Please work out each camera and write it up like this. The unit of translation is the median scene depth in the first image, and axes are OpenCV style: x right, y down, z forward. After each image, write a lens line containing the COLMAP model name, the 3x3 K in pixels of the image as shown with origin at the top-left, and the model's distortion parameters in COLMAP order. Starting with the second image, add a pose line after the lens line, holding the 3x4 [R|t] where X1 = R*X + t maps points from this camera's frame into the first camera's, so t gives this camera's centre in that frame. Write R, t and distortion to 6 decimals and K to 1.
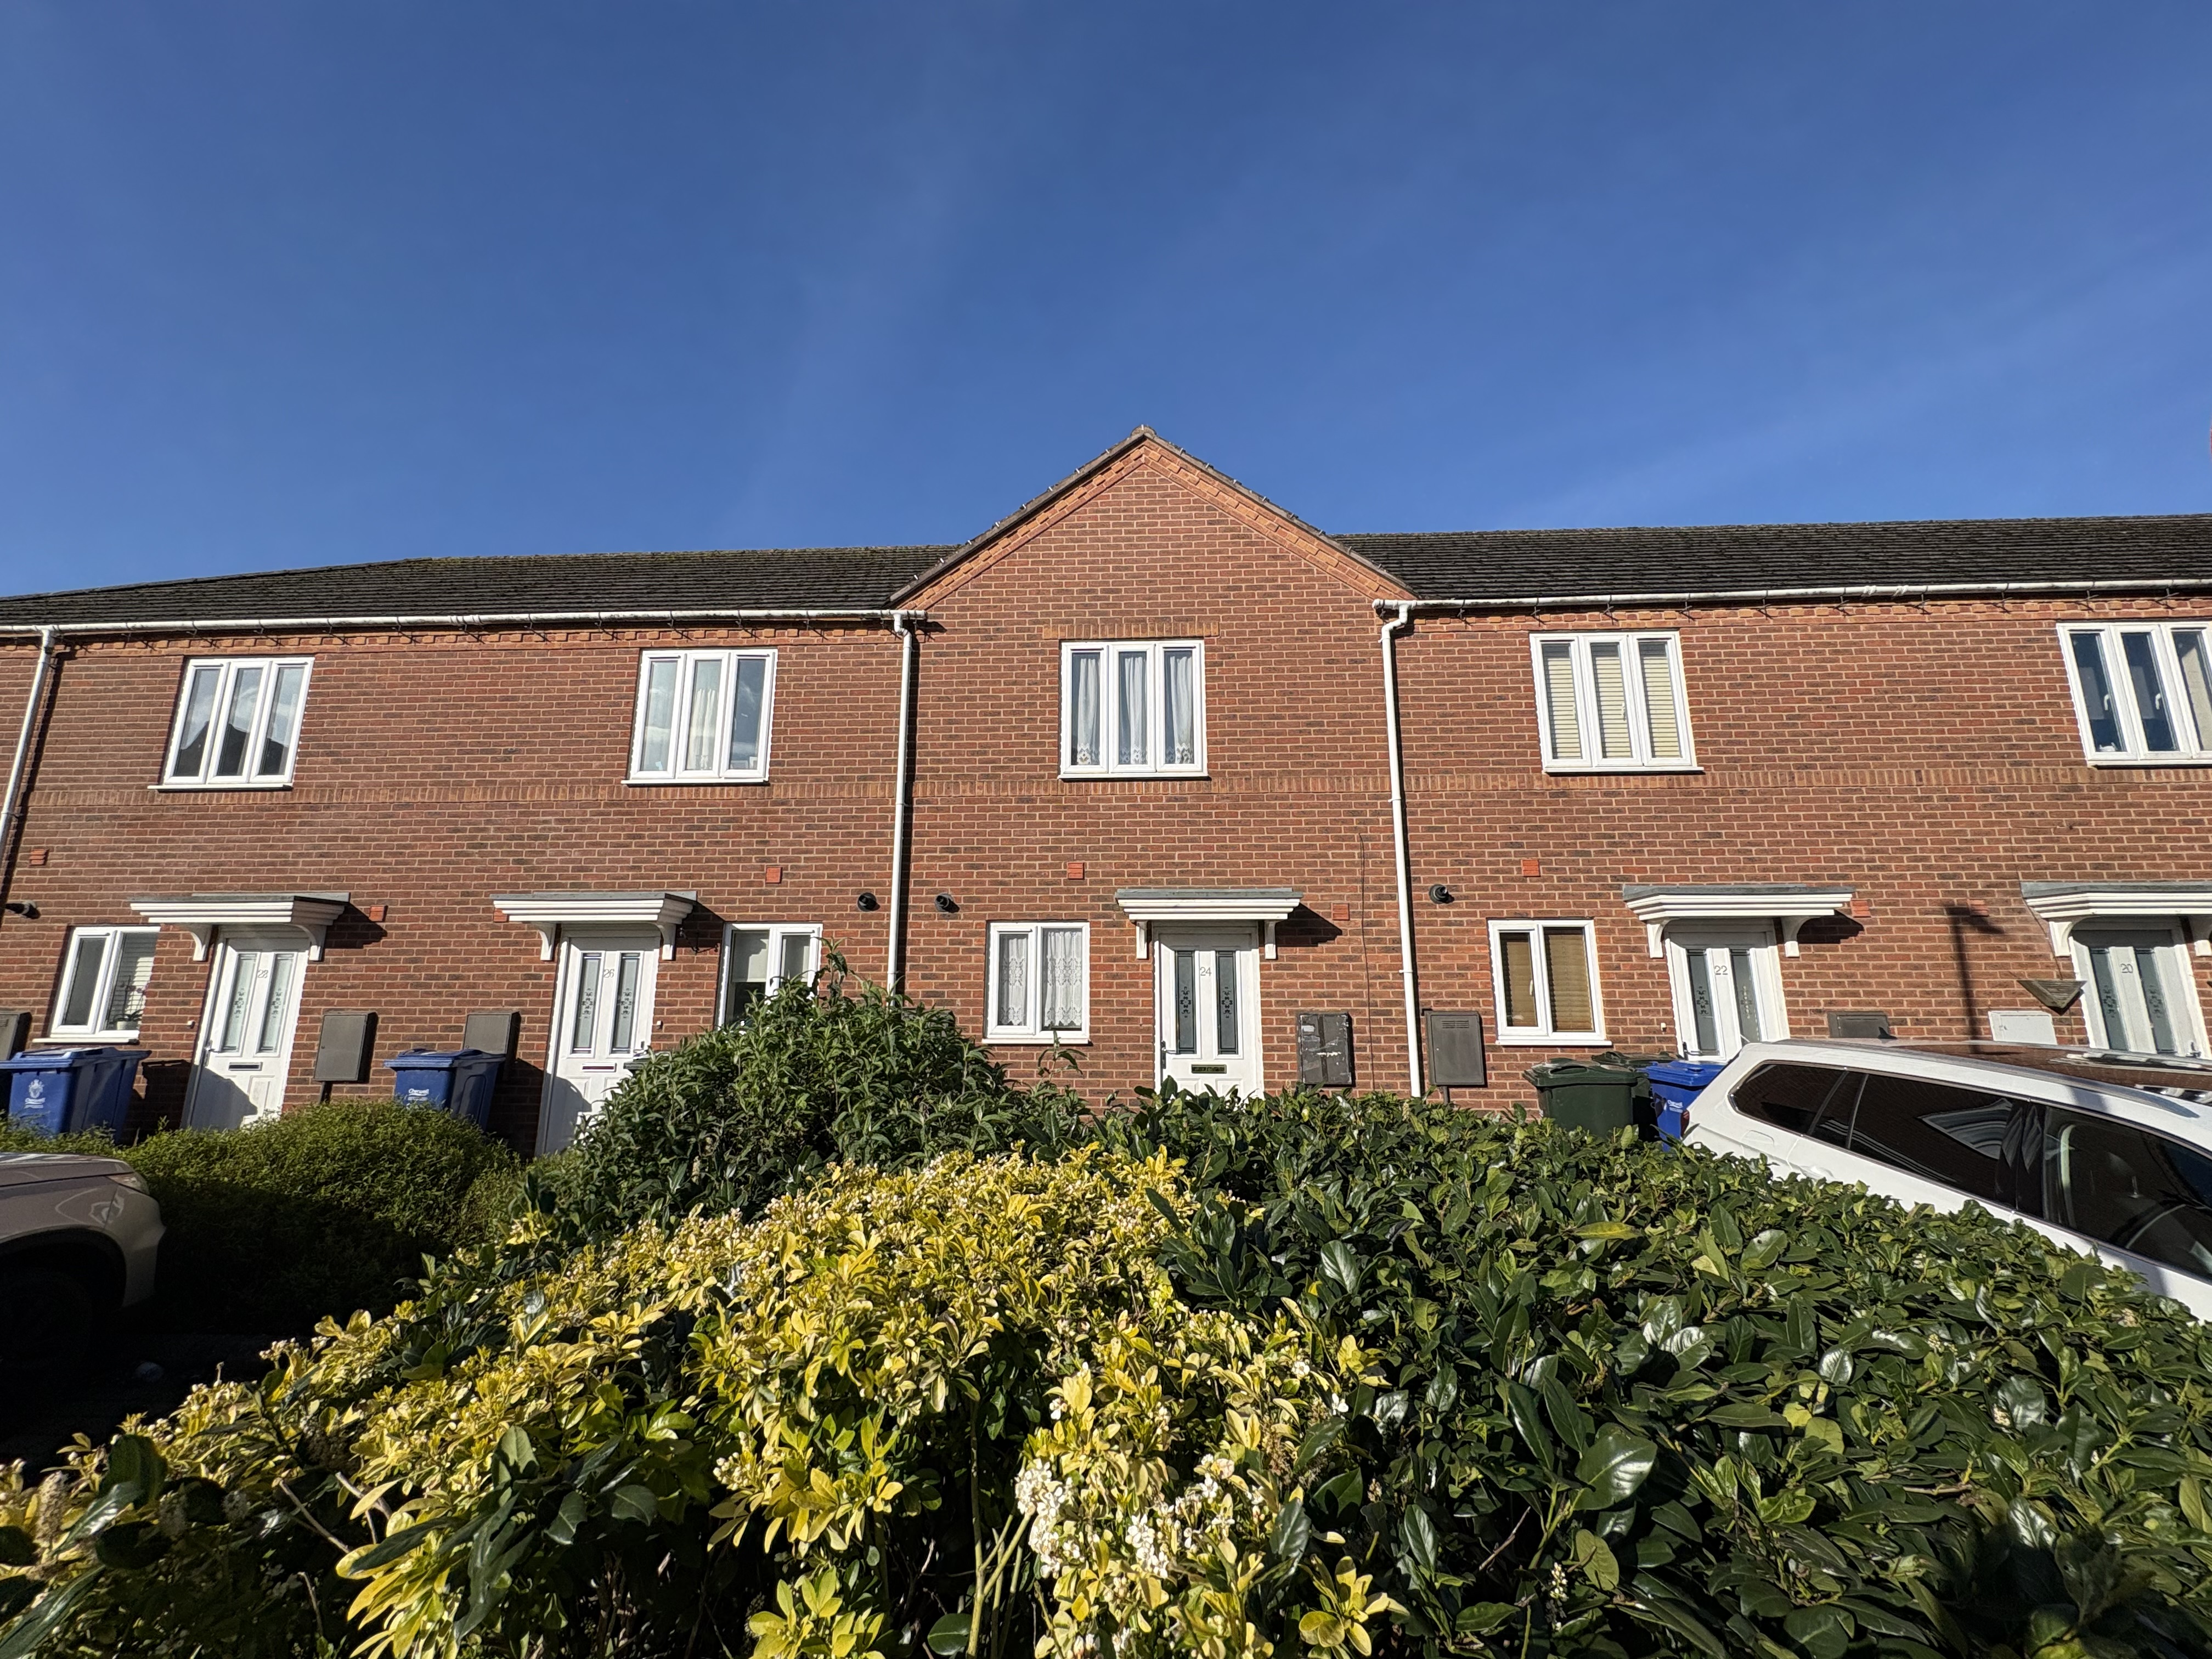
lens RADIAL K [[879.1, 0, 1105.8], [0, 879.1, 827.1], [0, 0, 1]] dist [0.001548, -0.000672]
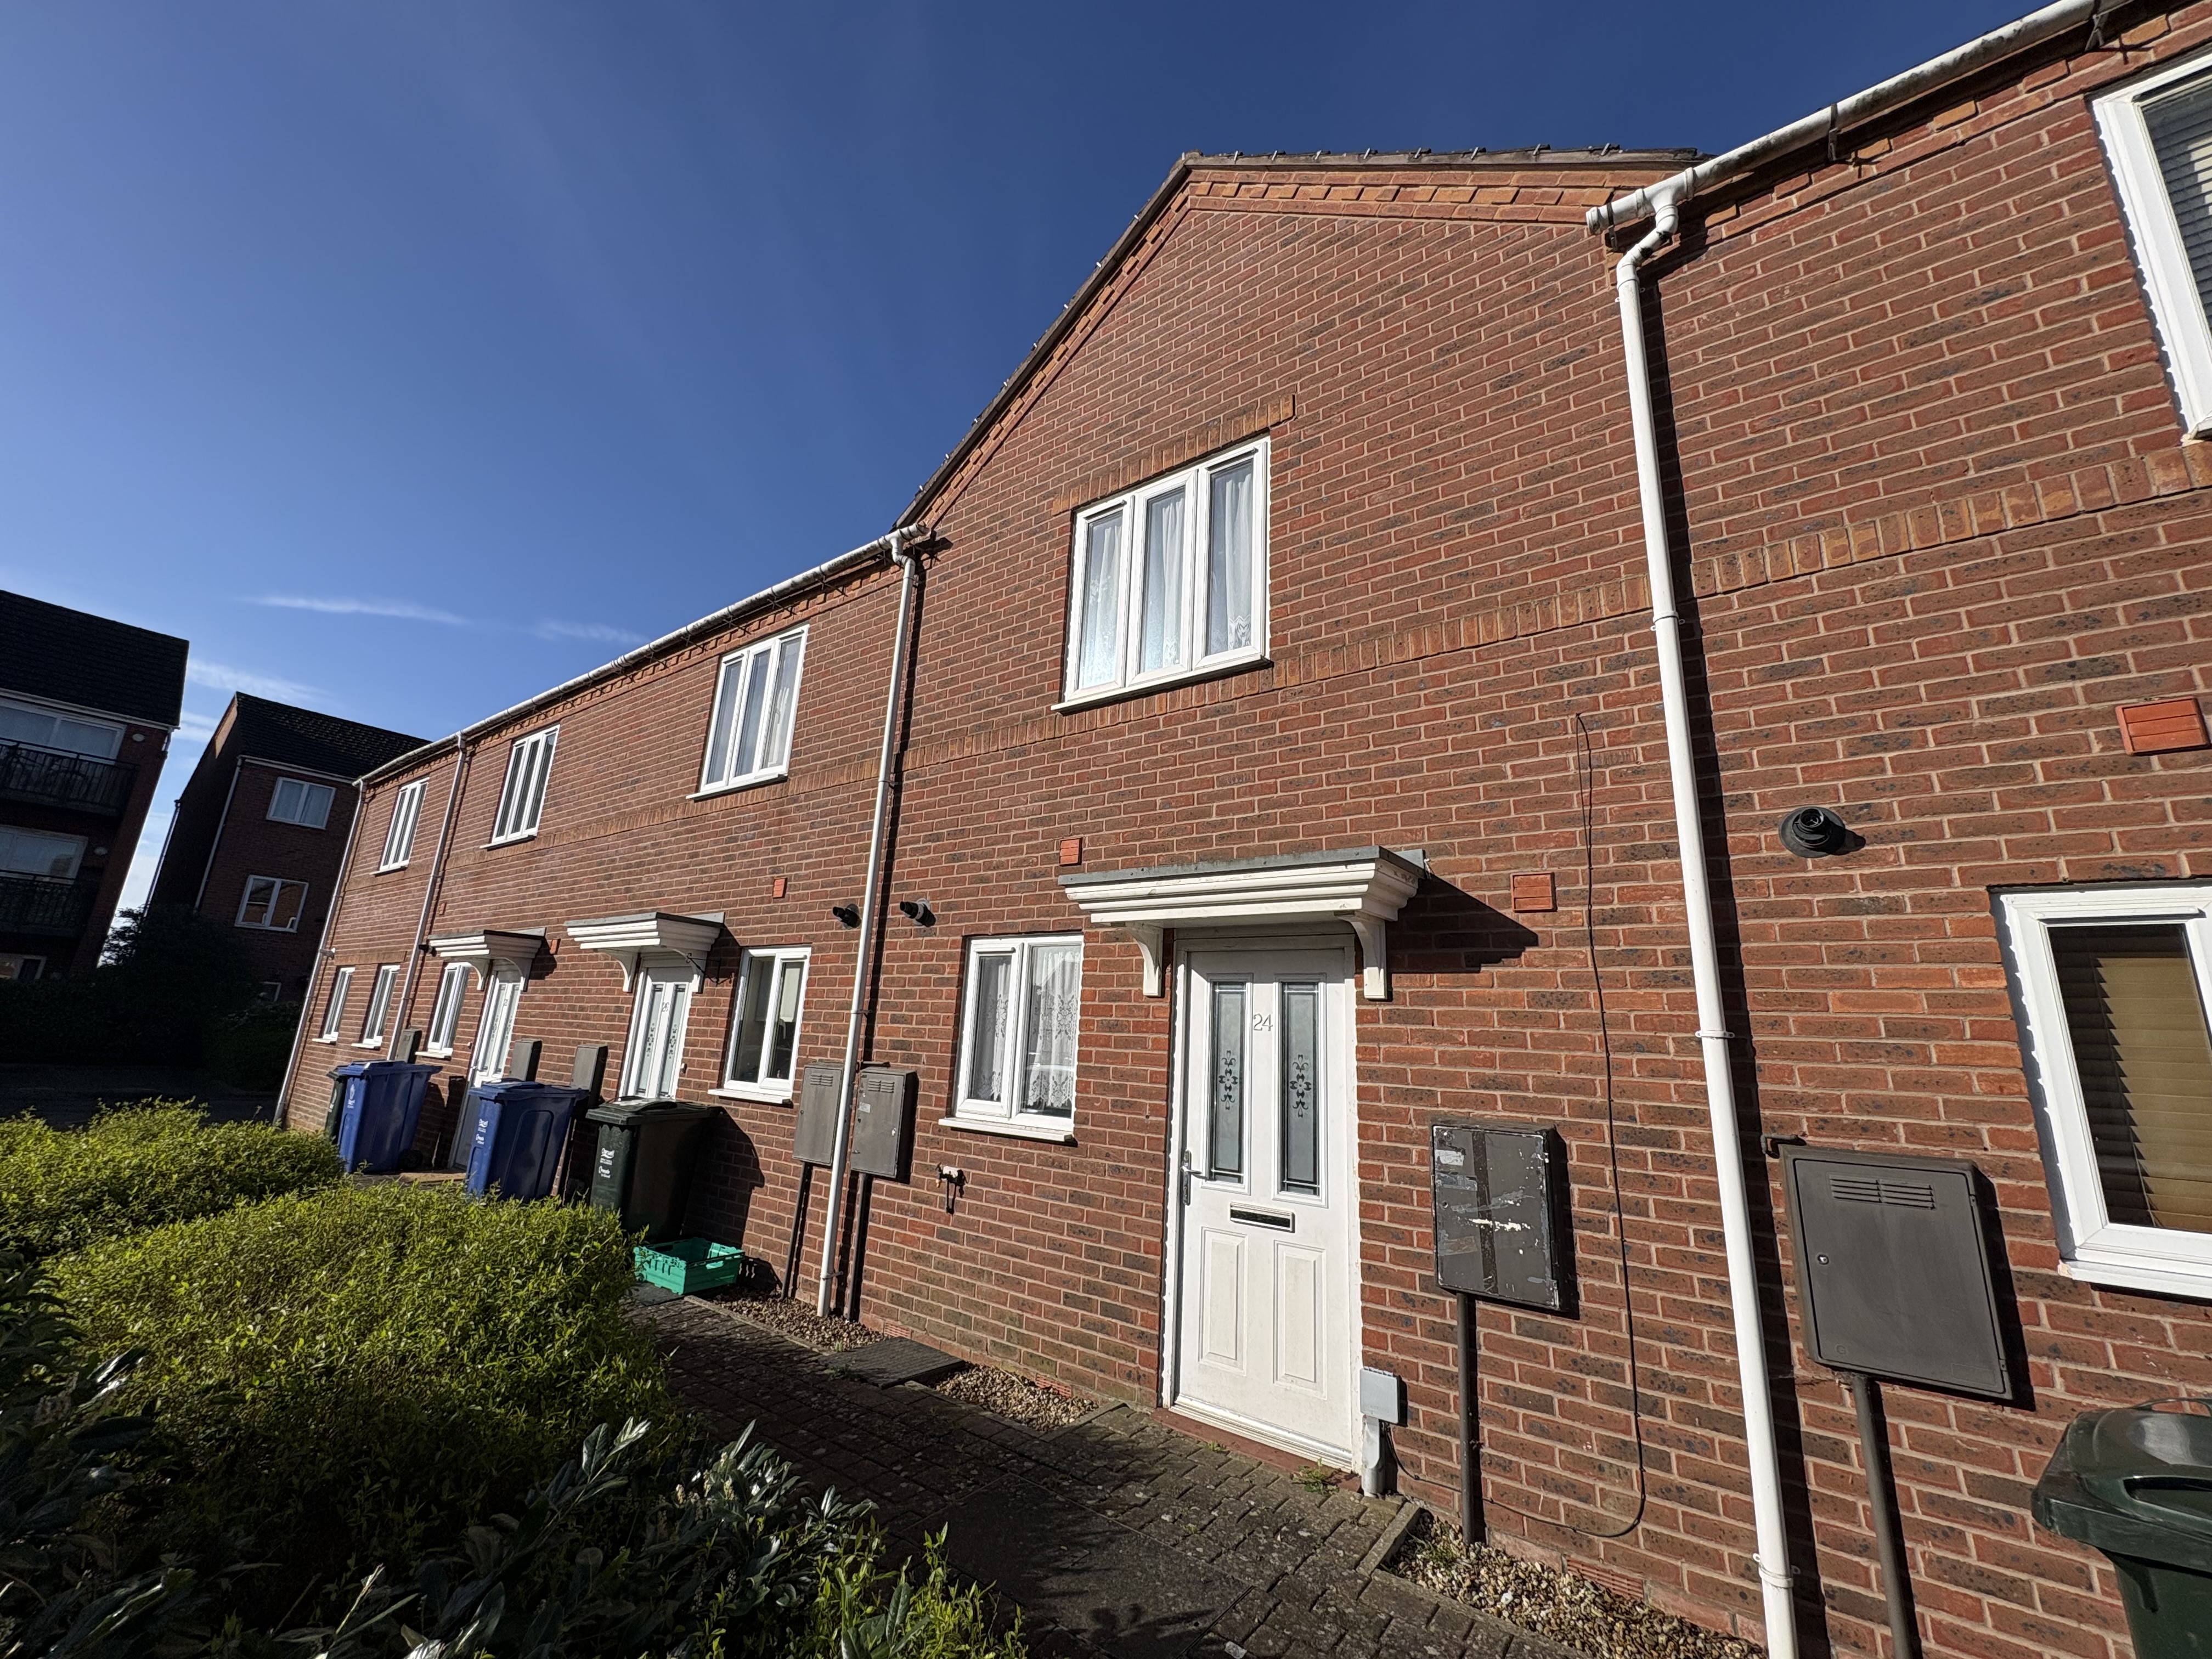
lens RADIAL K [[879.1, 0, 1107.3], [0, 879.1, 825.8], [0, 0, 1]] dist [0.001548, -0.000672]
pose [[0.826581, -0.096988, -0.554398, 0.337854], [0.059503, 0.994579, -0.085279, 0.087595], [0.559664, 0.037501, 0.827871, 0.514204]]
